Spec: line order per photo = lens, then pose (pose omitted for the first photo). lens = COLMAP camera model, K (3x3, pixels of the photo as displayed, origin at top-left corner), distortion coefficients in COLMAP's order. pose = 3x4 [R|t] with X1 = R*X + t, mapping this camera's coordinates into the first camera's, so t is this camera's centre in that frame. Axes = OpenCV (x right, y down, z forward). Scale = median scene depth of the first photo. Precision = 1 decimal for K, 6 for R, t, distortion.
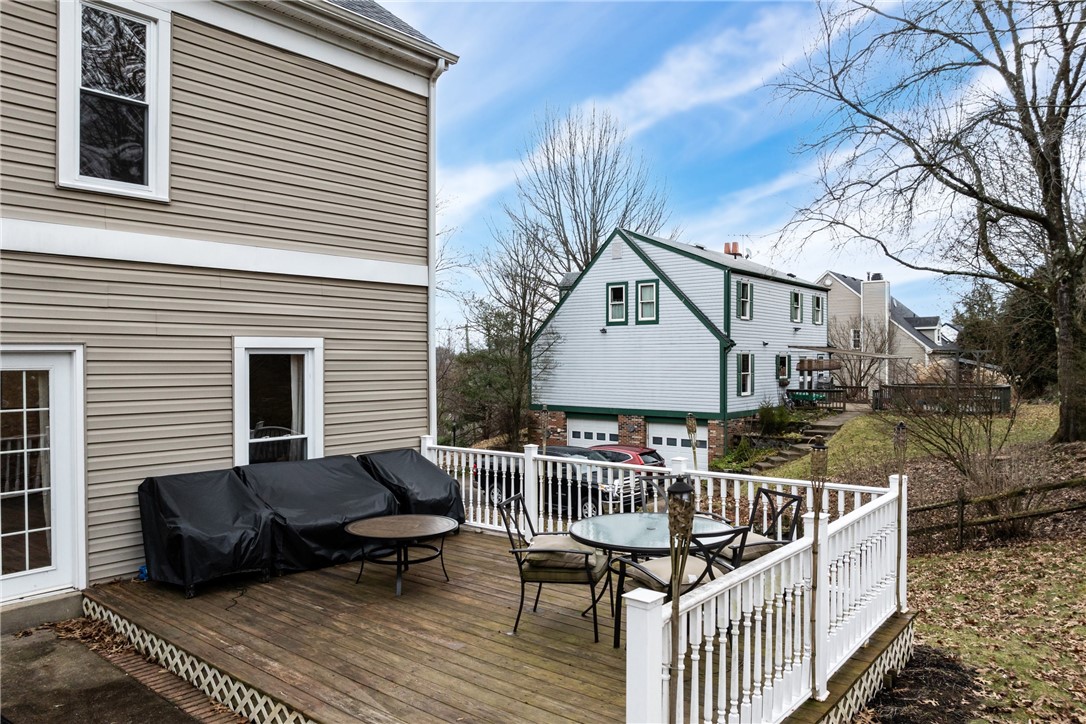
lens RADIAL K [[764.4, 0, 544.8], [0, 764.4, 361.7], [0, 0, 1]] dist [-0.121282, -0.000408]
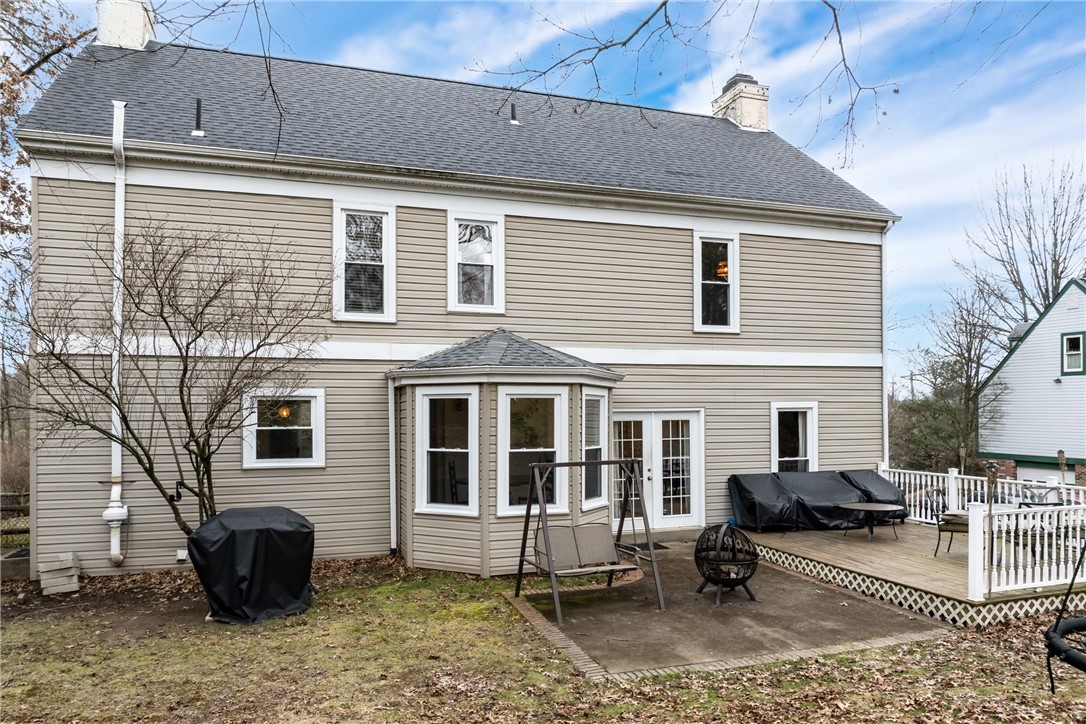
lens RADIAL K [[828.6, 0, 544.4], [0, 828.6, 401.5], [0, 0, 1]] dist [-0.011077, -0.002920]
pose [[0.867511, -0.002197, -0.497414, 0.097208], [-0.001025, 0.999980, -0.006204, -0.018447], [0.497417, 0.005892, 0.867491, -0.895385]]
